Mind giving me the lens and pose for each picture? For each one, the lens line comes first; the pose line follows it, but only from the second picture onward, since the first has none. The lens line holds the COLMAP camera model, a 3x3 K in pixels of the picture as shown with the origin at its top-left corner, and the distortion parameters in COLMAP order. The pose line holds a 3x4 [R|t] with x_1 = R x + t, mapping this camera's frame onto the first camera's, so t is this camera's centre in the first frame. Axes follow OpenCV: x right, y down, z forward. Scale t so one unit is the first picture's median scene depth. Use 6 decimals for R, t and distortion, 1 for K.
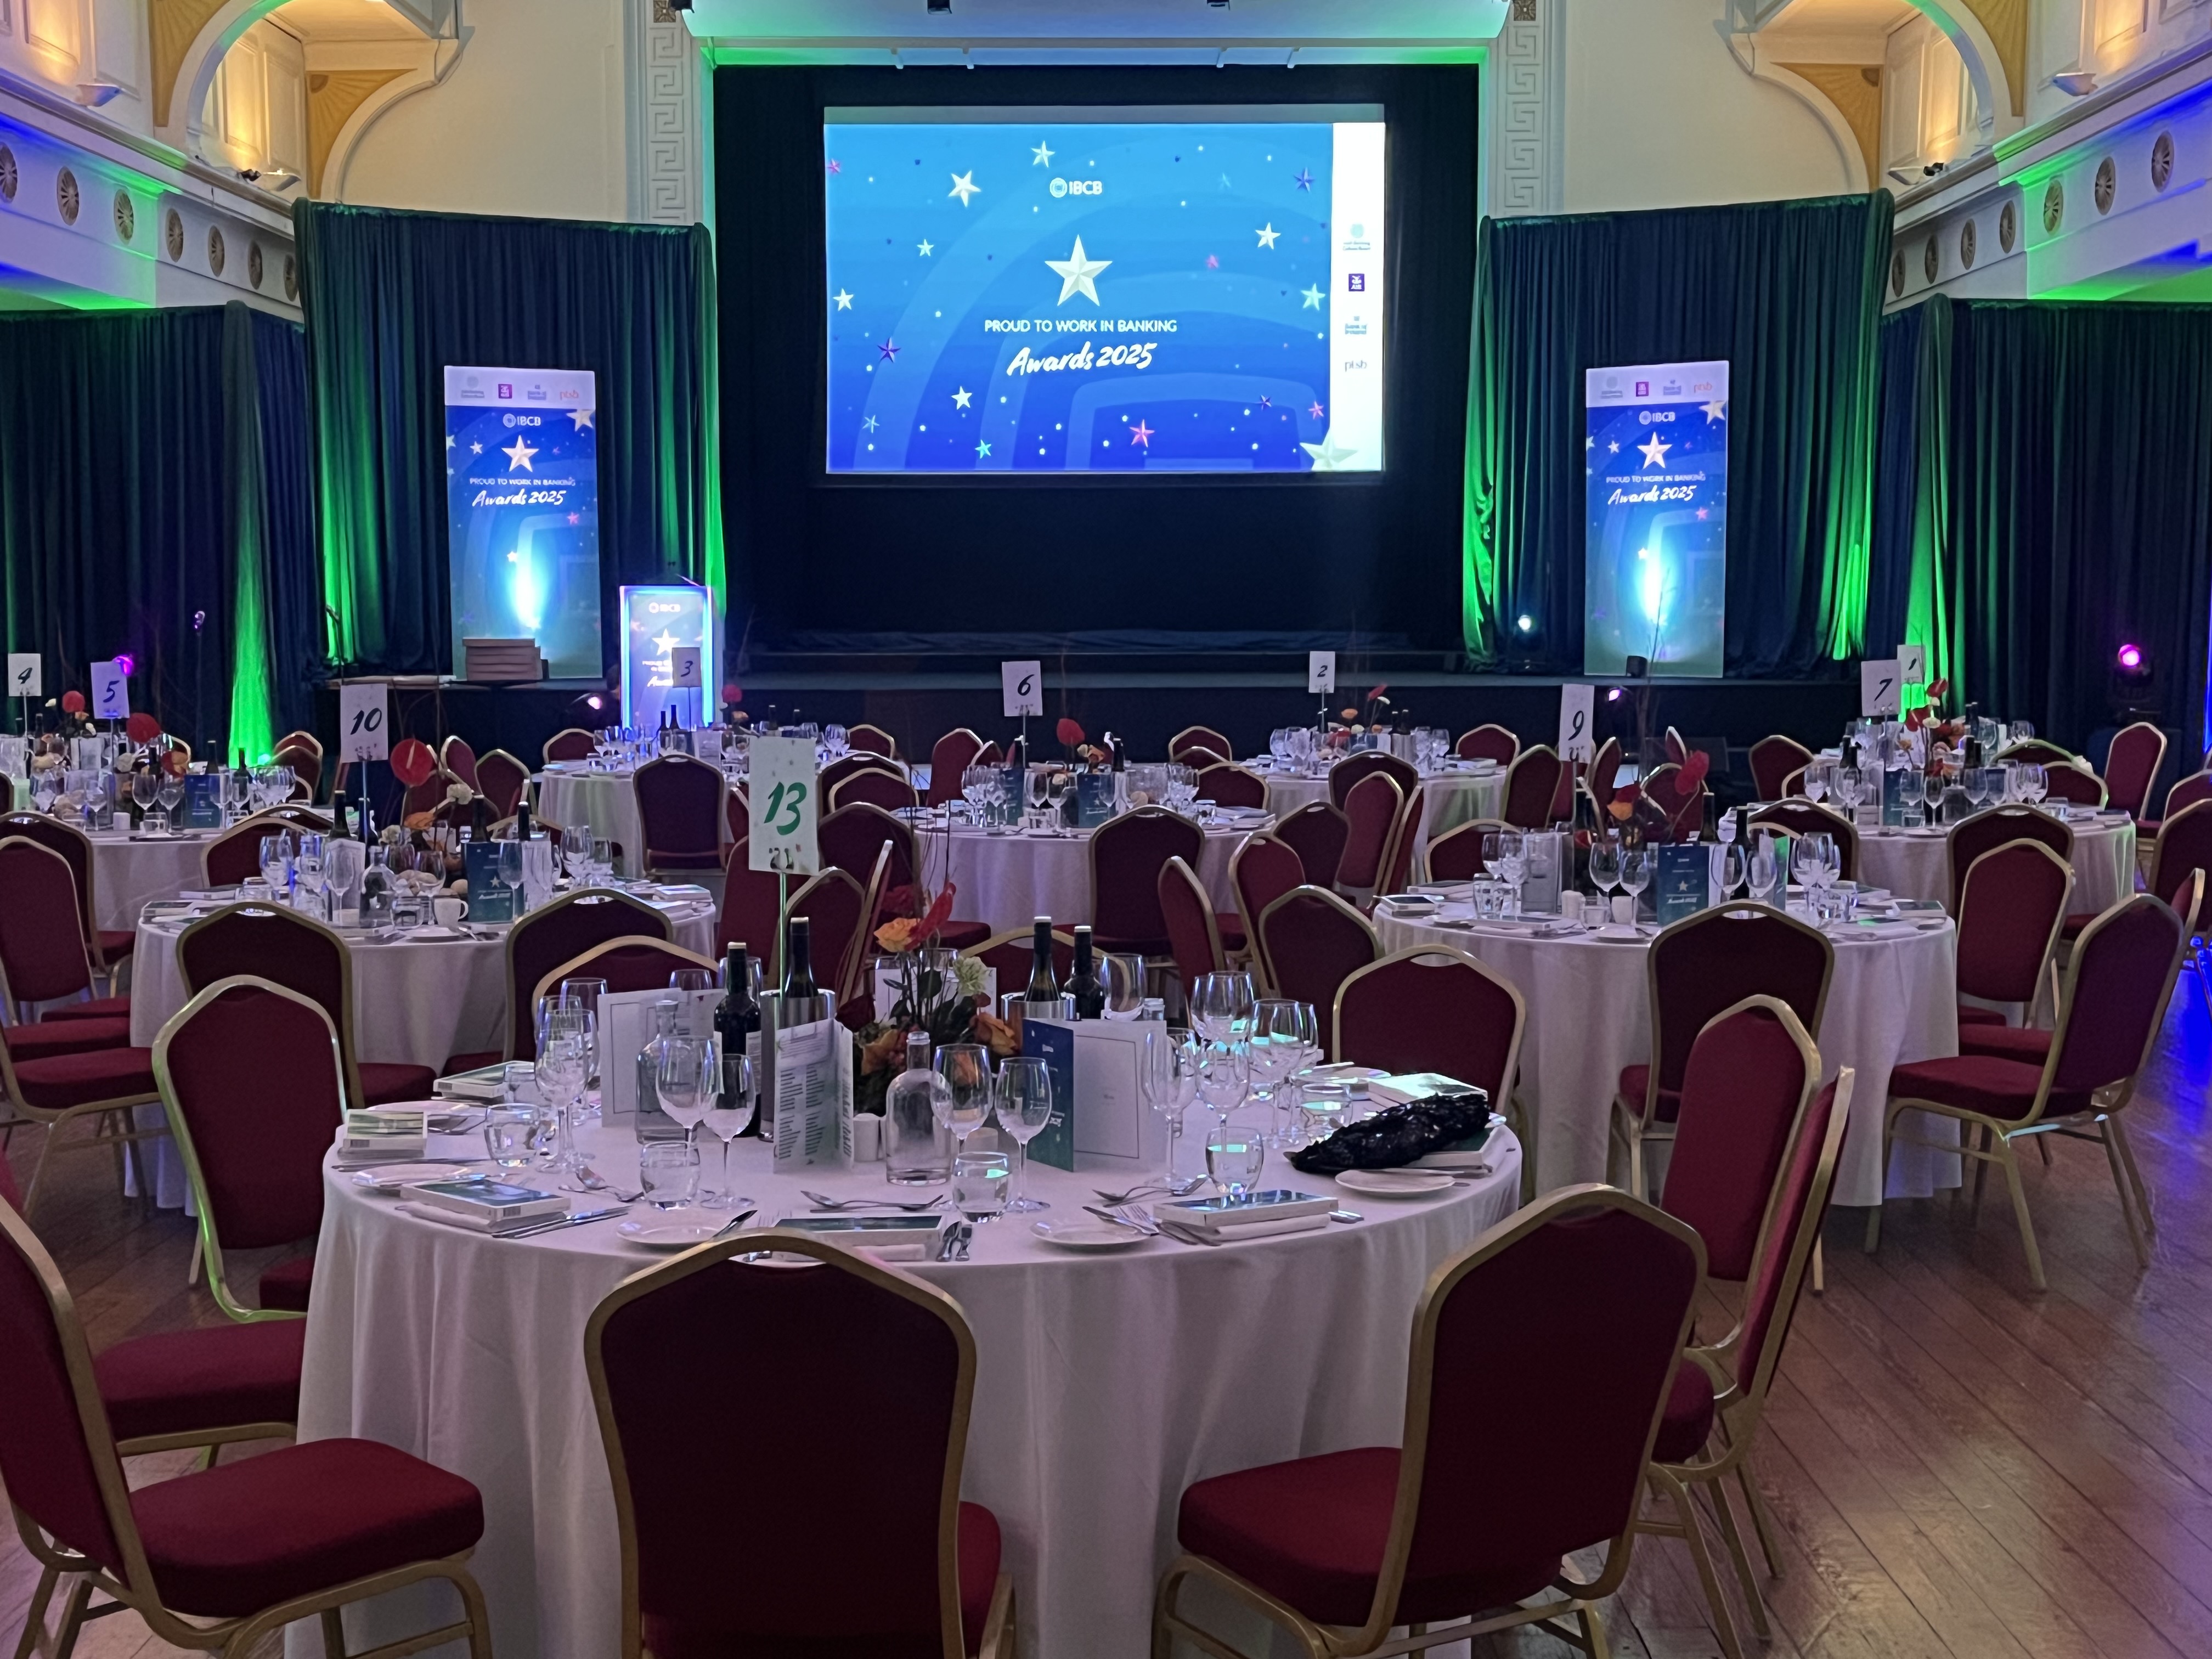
lens RADIAL K [[2590.2, 0, 1110.3], [0, 2590.2, 841.6], [0, 0, 1]] dist [0.032995, 0.000000]
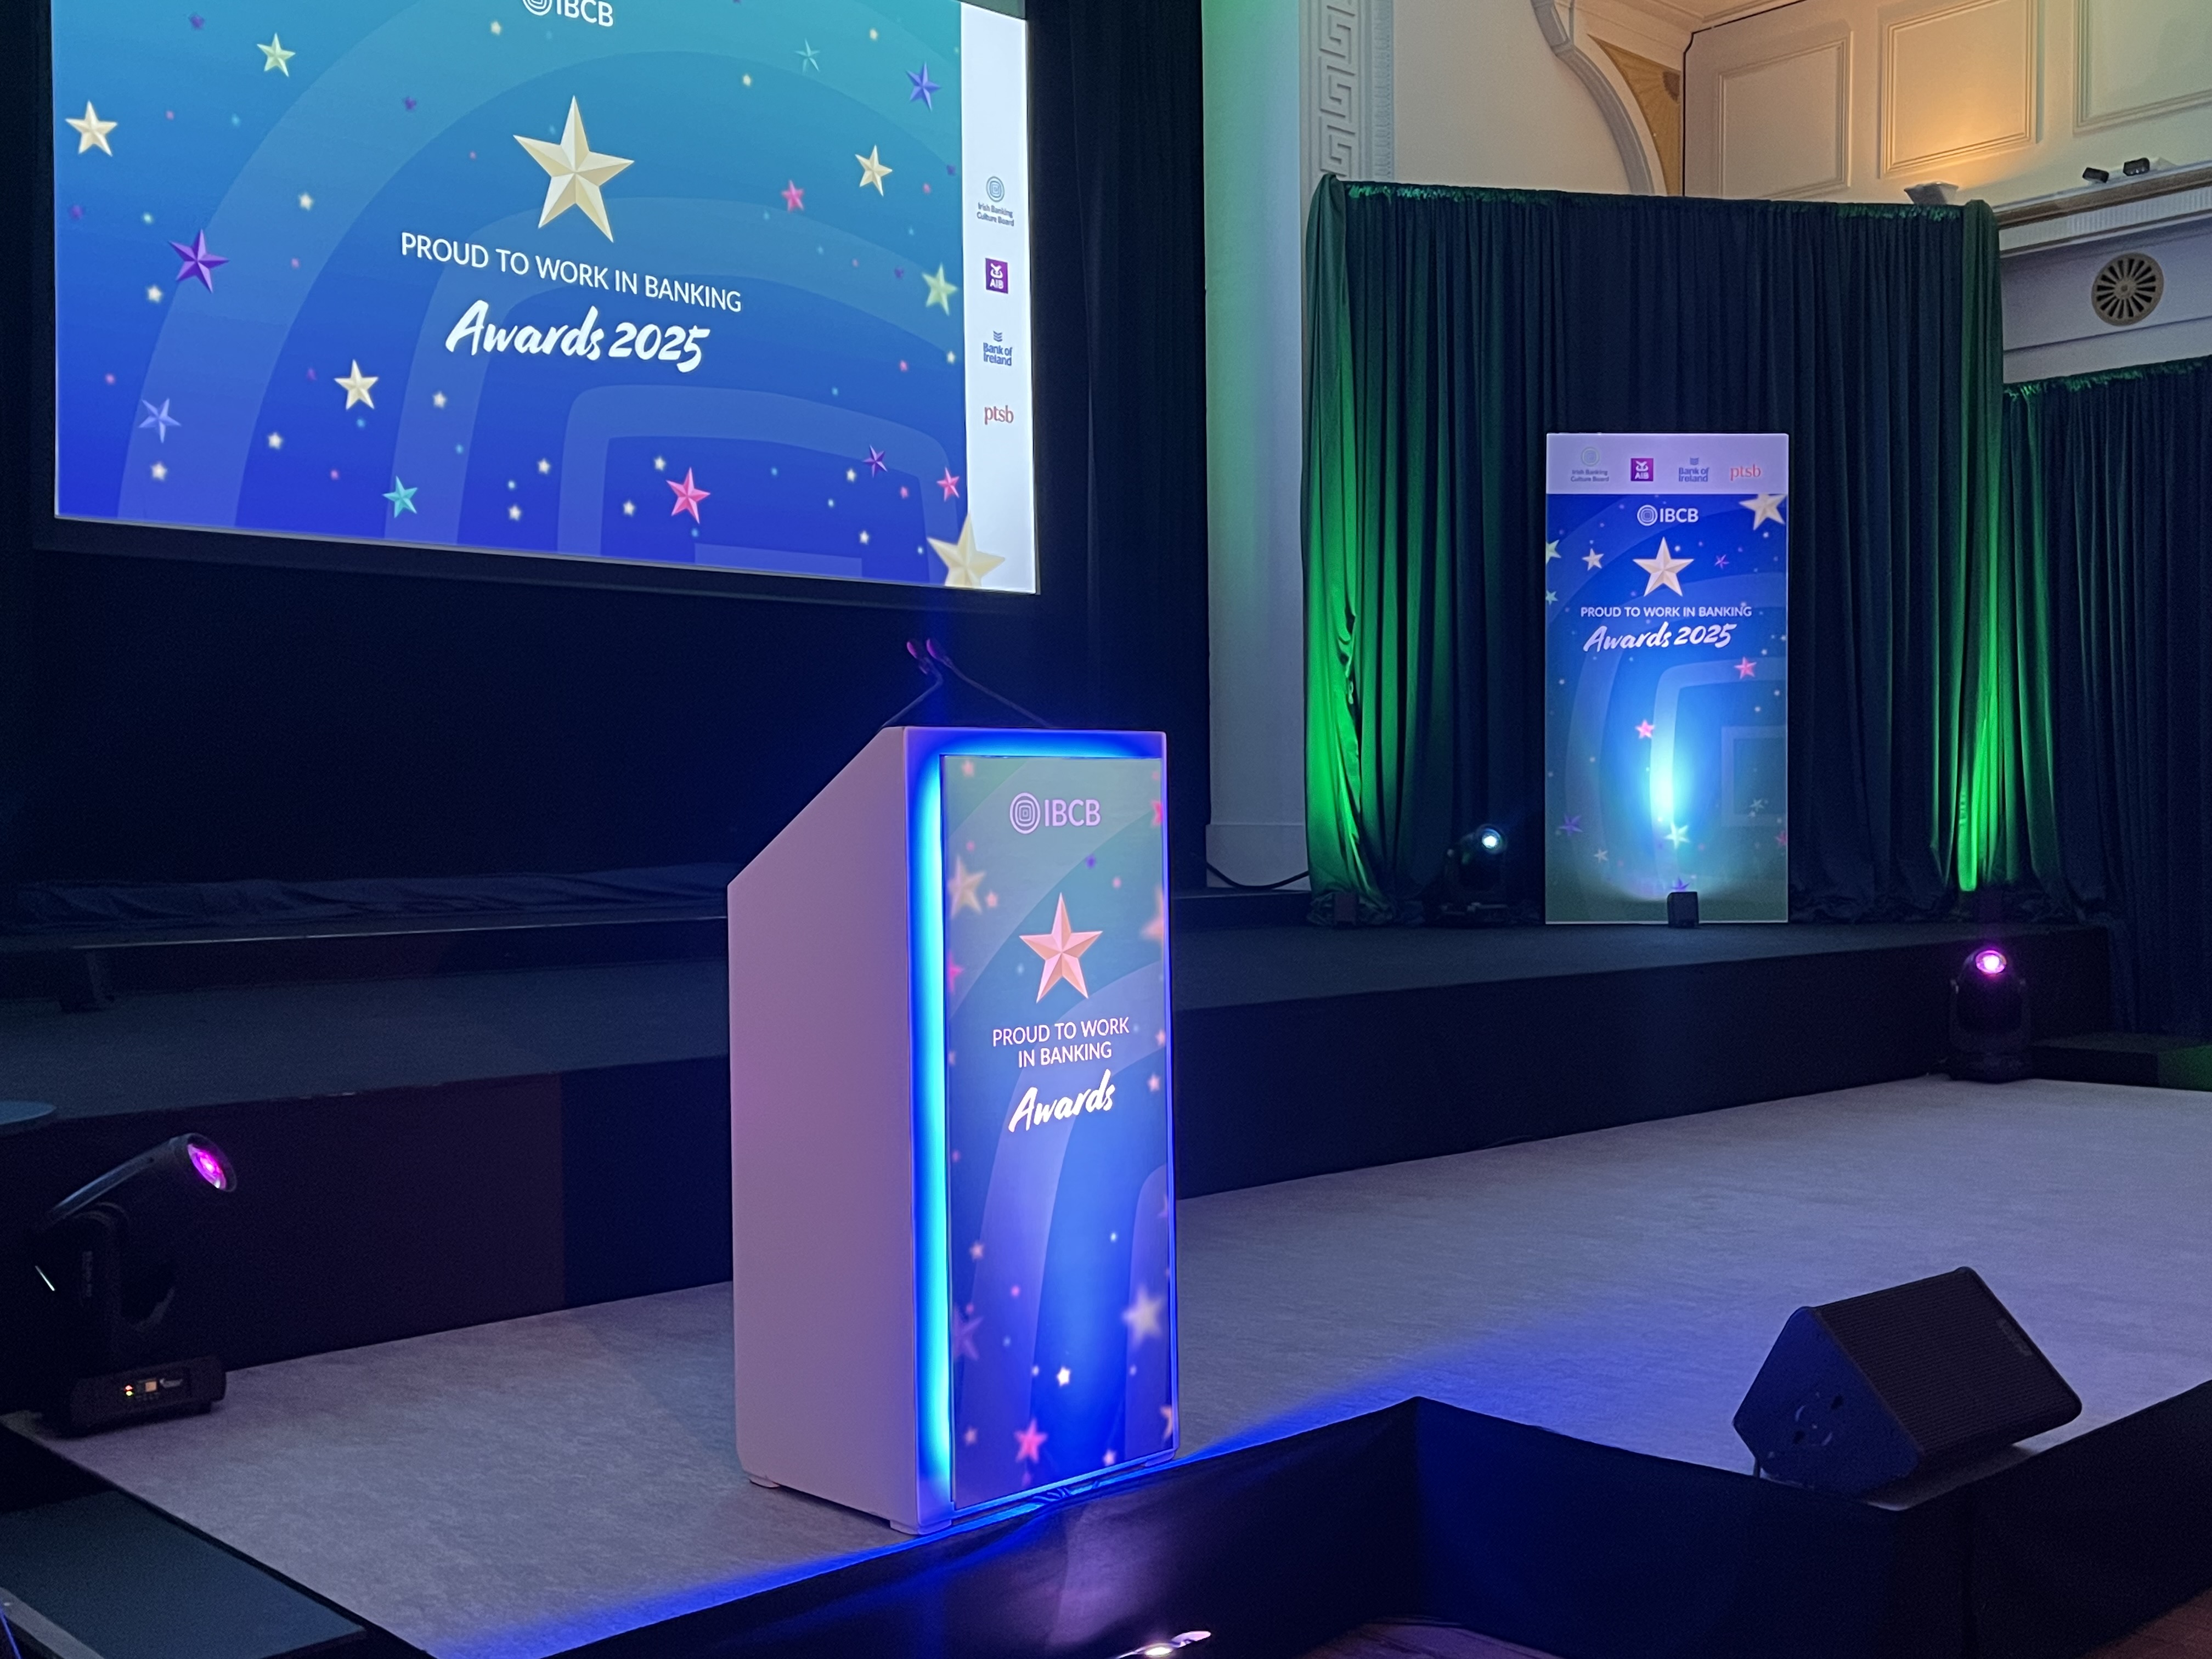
lens RADIAL K [[2204.0, 0, 1053.8], [0, 2204.0, 855.2], [0, 0, 1]] dist [0.025807, 0.000000]
pose [[0.750915, -0.016272, 0.660198, -0.257635], [0.070424, 0.995969, -0.055553, -0.061482], [-0.656633, 0.088210, 0.749034, 0.700679]]
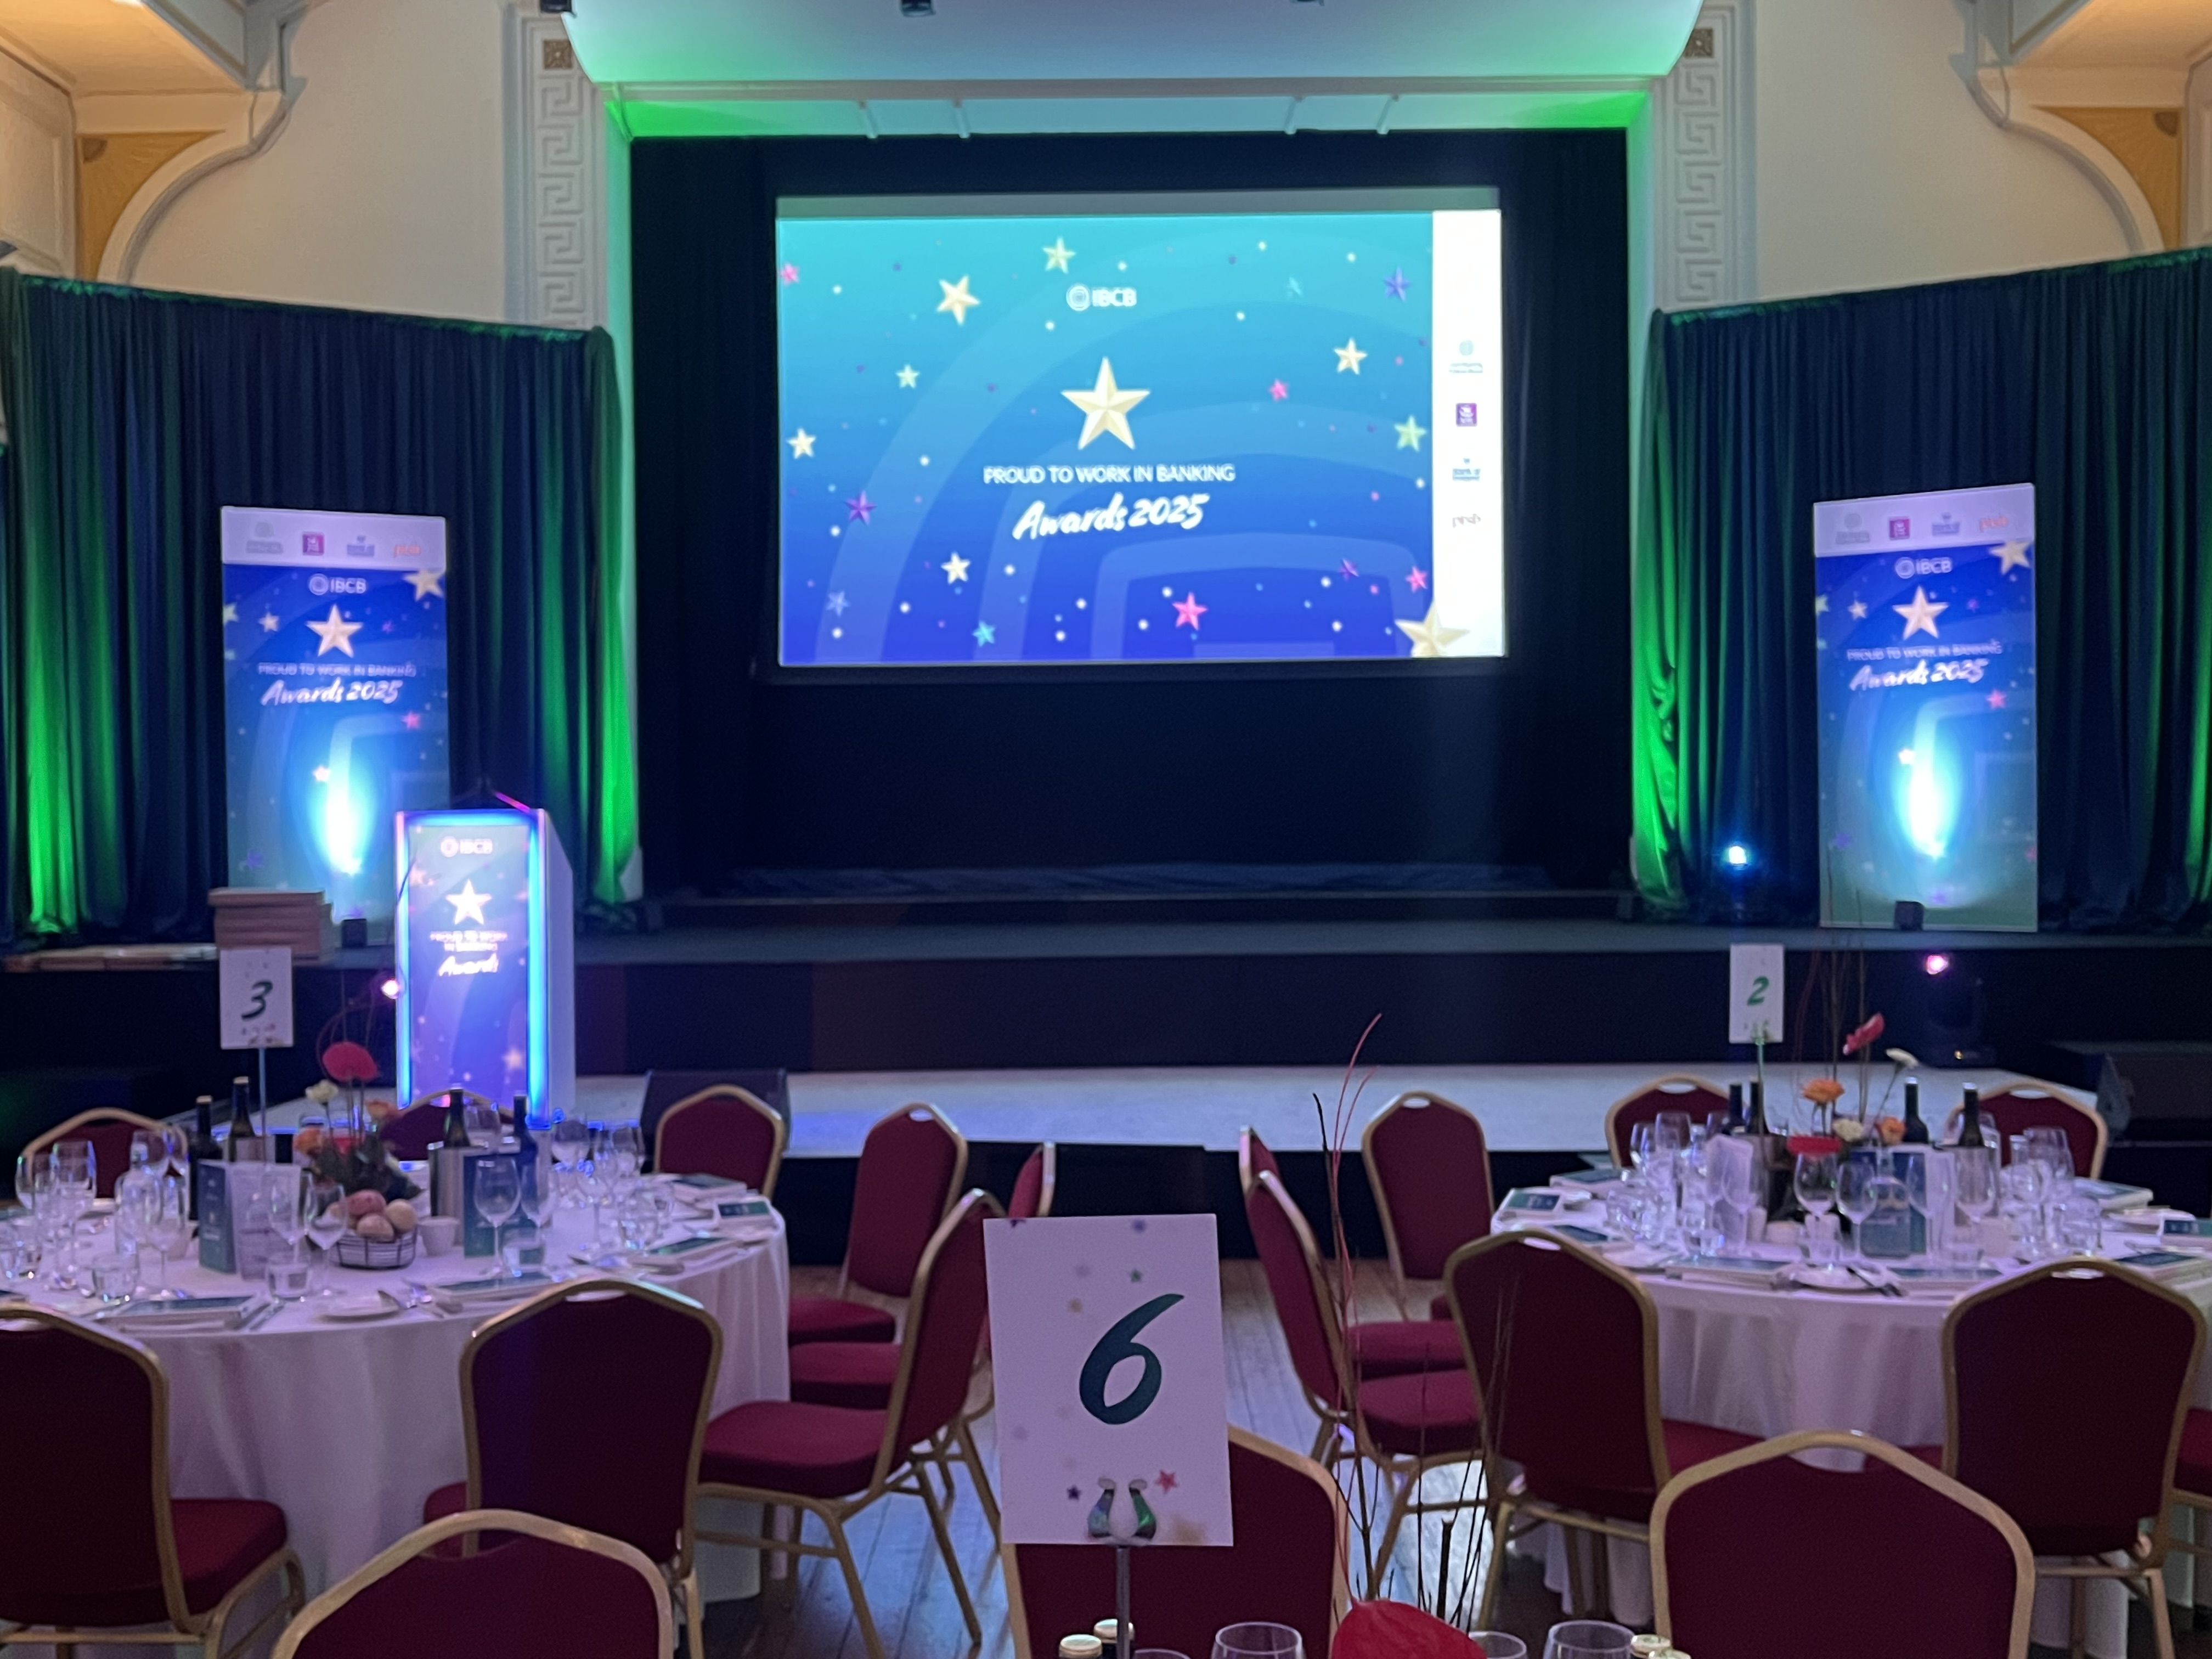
lens RADIAL K [[2204.0, 0, 1102.9], [0, 2204.0, 852.9], [0, 0, 1]] dist [0.025807, 0.000000]
pose [[0.999967, -0.008171, -0.000218, -0.015827], [0.008128, 0.996752, -0.080120, -0.037784], [0.000872, 0.080115, 0.996785, 0.397597]]
